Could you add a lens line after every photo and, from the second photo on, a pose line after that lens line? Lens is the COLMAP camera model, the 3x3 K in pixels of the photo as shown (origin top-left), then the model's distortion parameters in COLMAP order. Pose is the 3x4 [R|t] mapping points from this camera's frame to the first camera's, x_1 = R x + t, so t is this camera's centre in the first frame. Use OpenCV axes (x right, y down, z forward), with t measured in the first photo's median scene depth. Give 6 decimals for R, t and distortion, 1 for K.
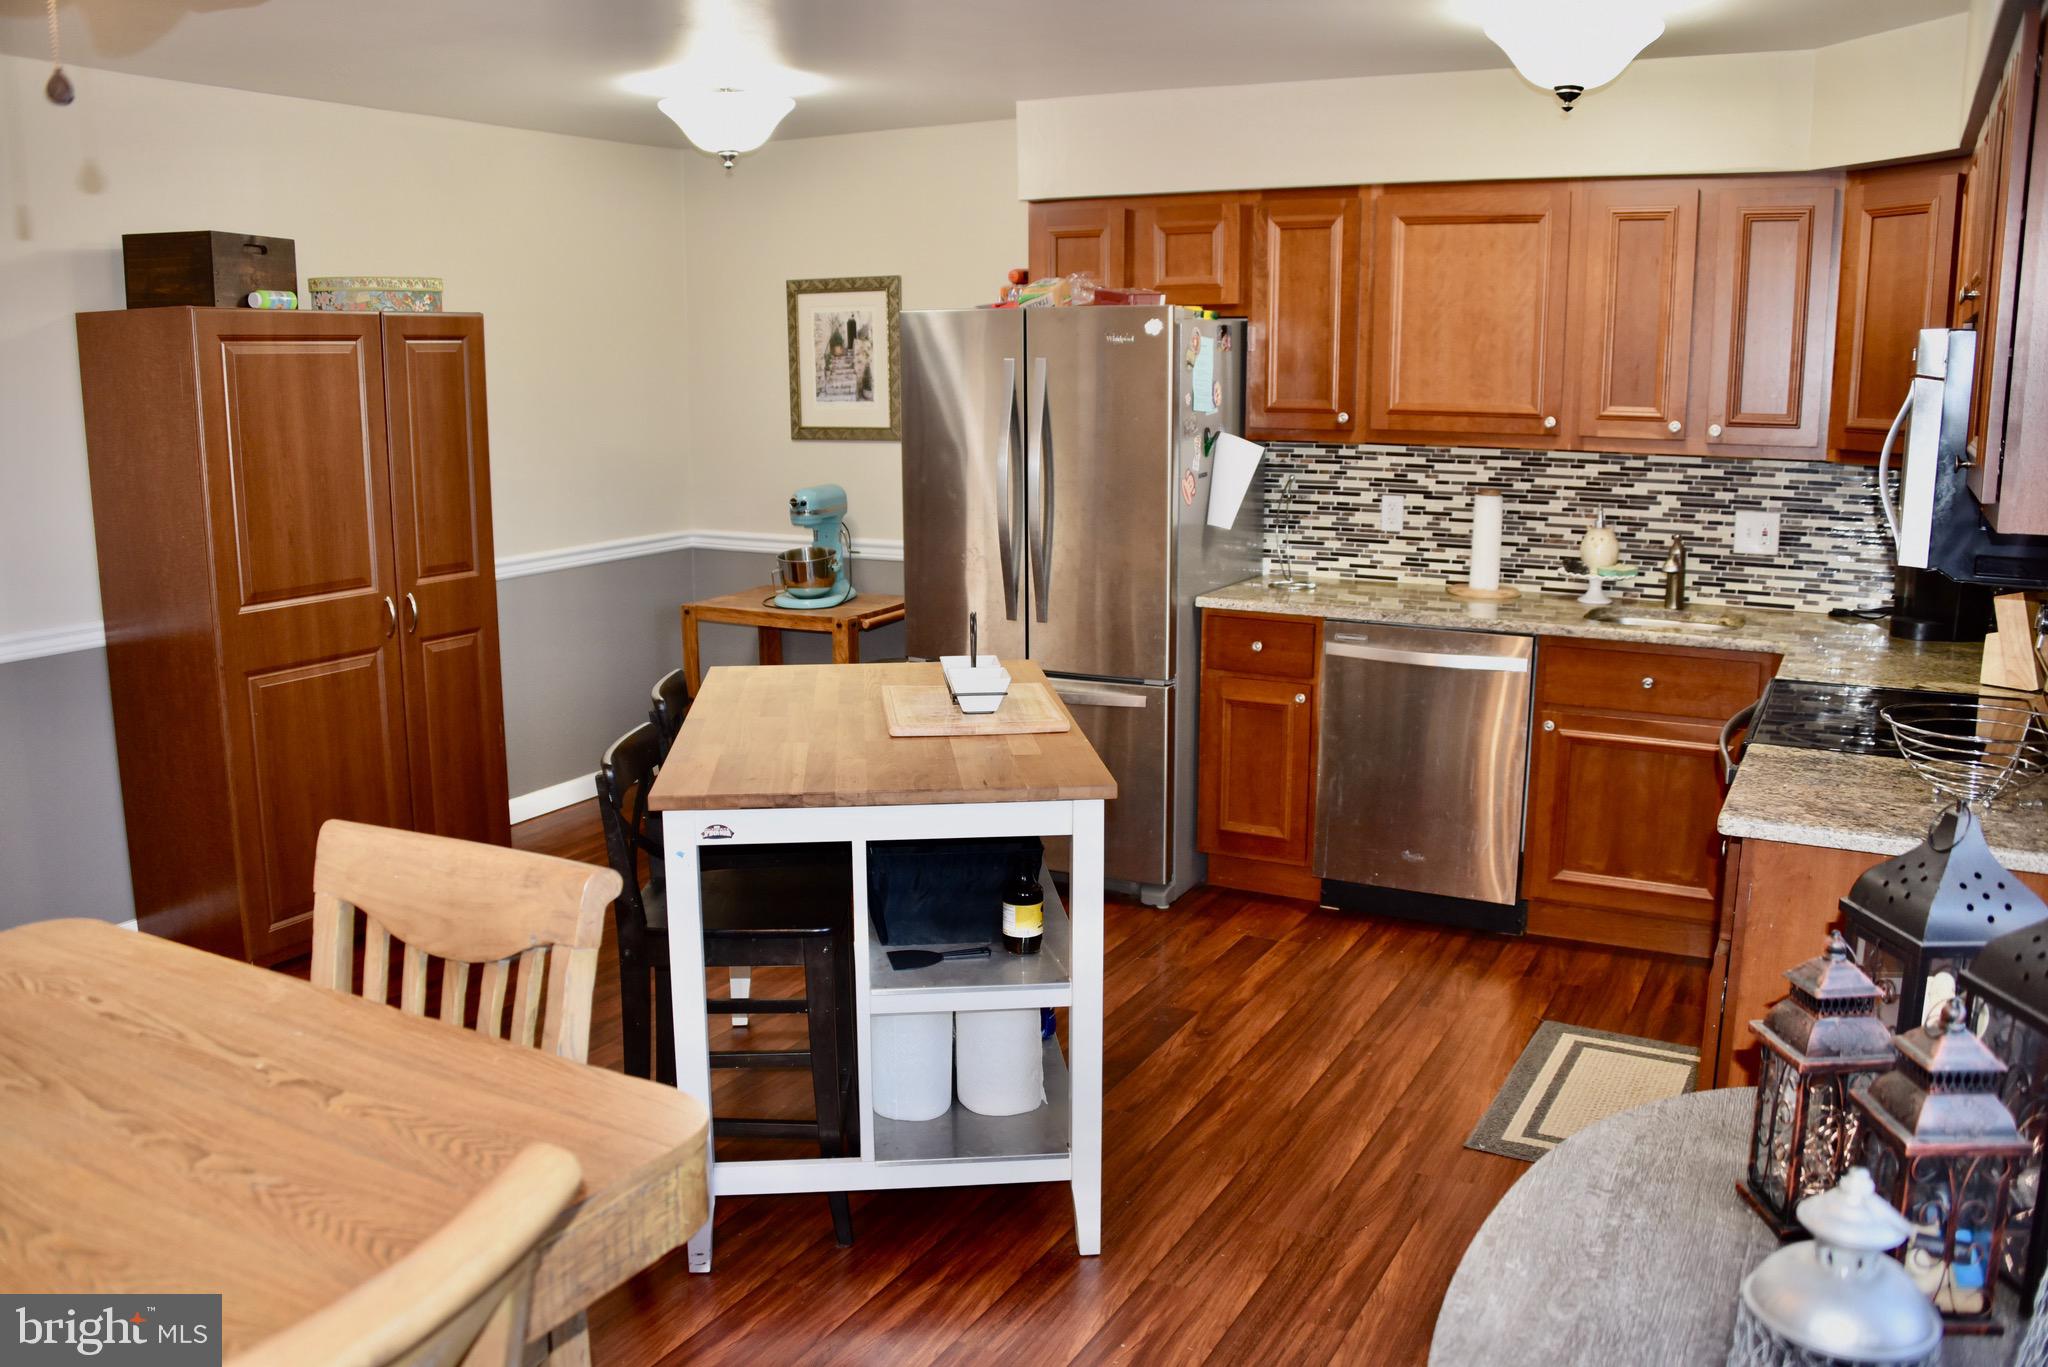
lens RADIAL K [[1633.1, 0, 1015.9], [0, 1633.1, 693.7], [0, 0, 1]] dist [-0.133096, 0.049681]
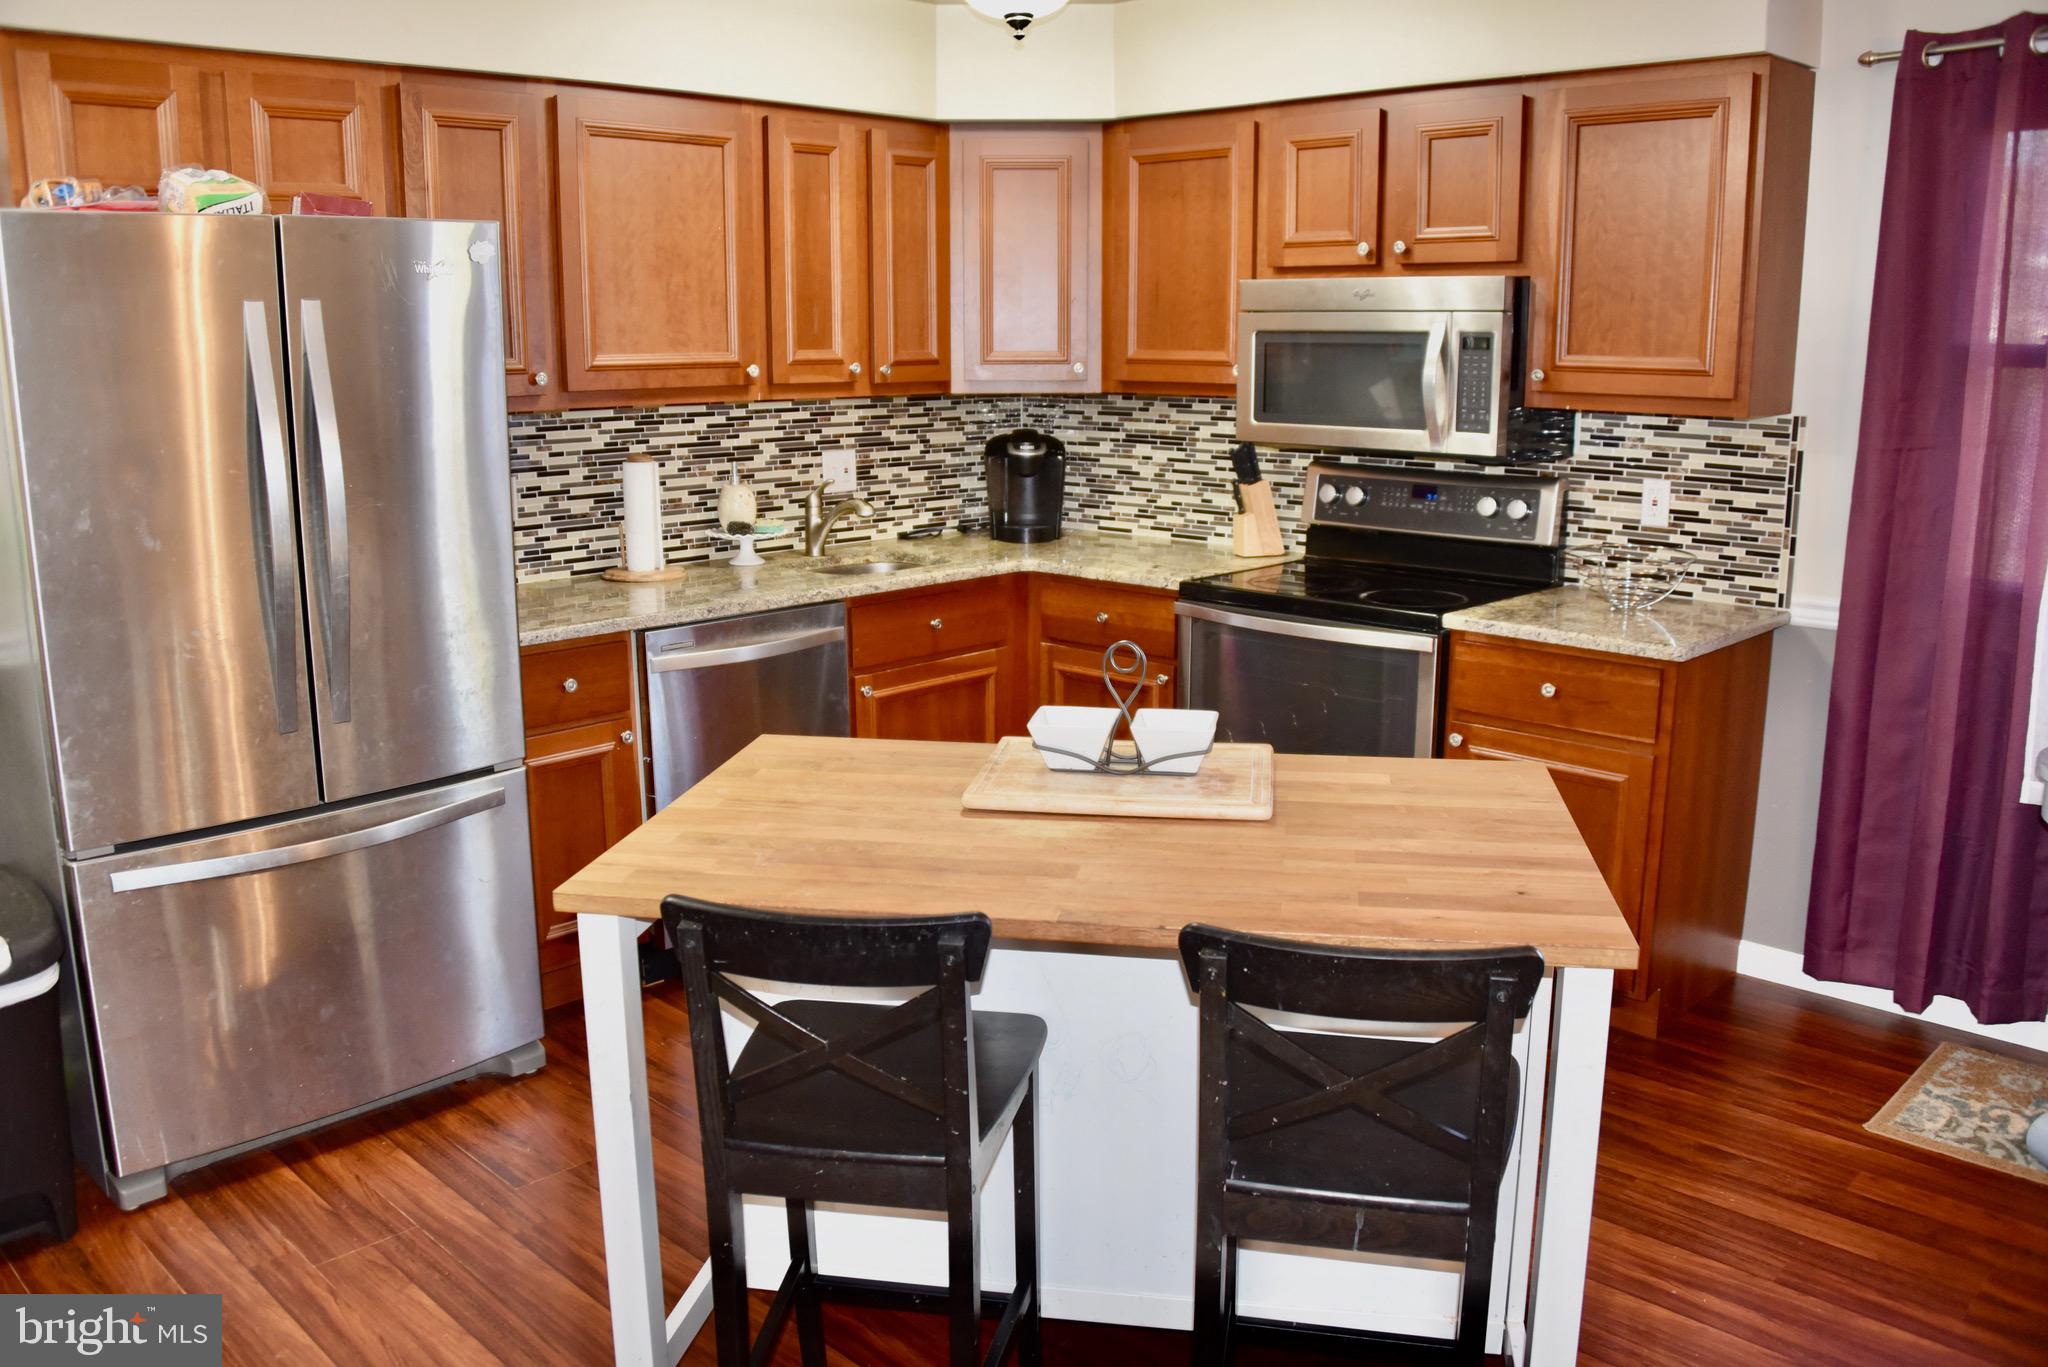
lens RADIAL K [[1633.1, 0, 1014.1], [0, 1633.1, 681.6], [0, 0, 1]] dist [-0.133096, 0.049681]
pose [[0.276019, -0.202781, 0.939518, -0.495520], [0.191808, 0.969450, 0.152891, -0.105598], [-0.941819, 0.138006, 0.306482, 0.578548]]
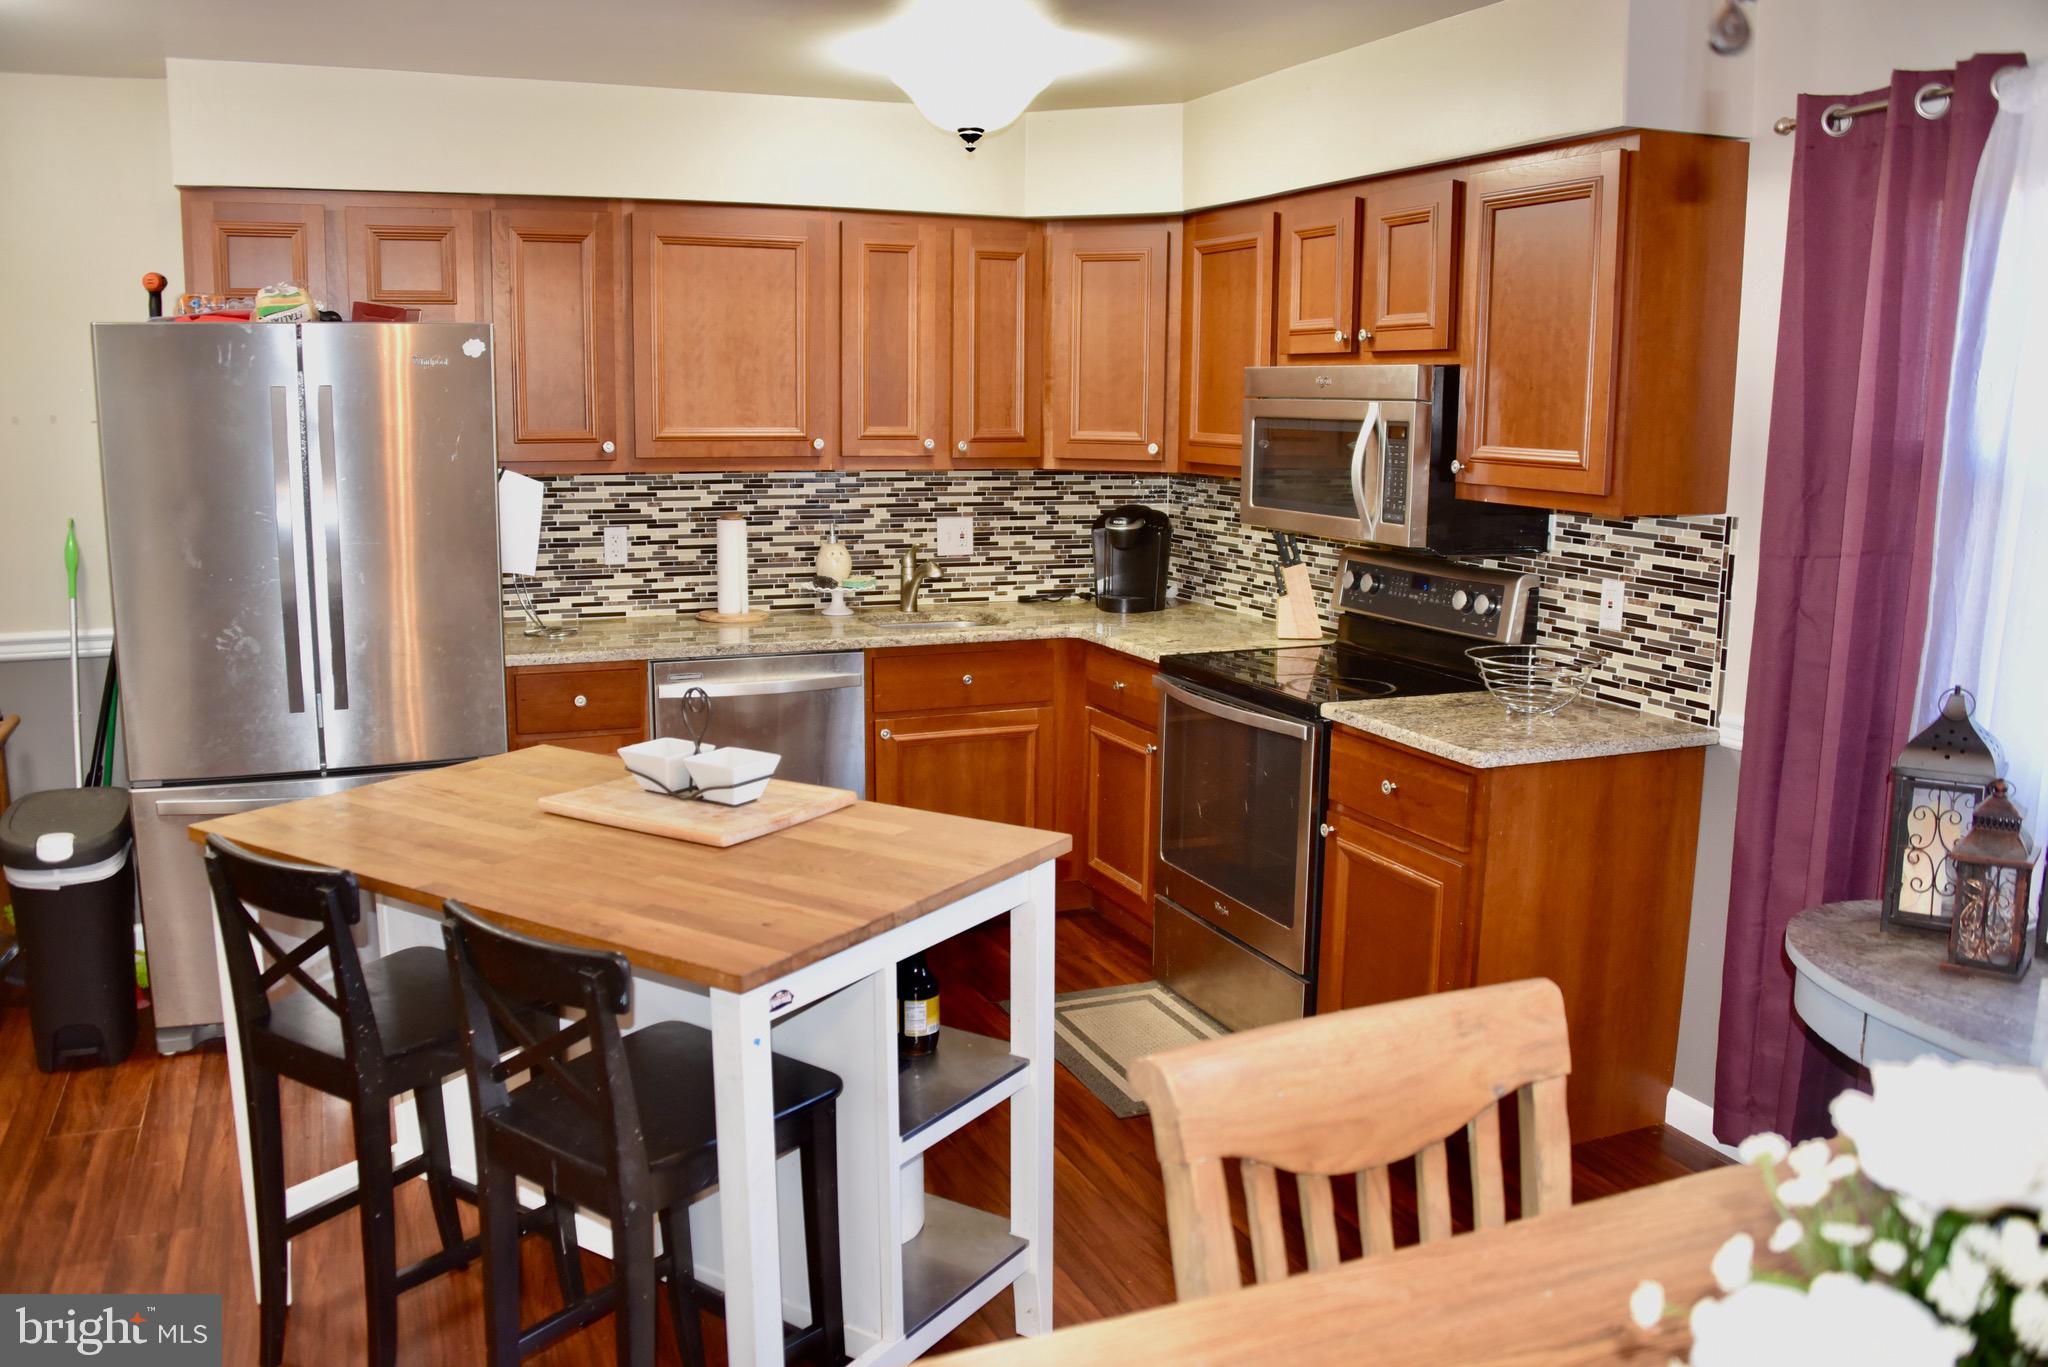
lens RADIAL K [[1633.1, 0, 1015.6], [0, 1633.1, 687.8], [0, 0, 1]] dist [-0.133096, 0.049681]
pose [[0.622748, -0.131535, 0.771287, -0.394025], [0.144400, 0.988156, 0.051930, -0.048193], [-0.768982, 0.079035, 0.634366, 0.242570]]
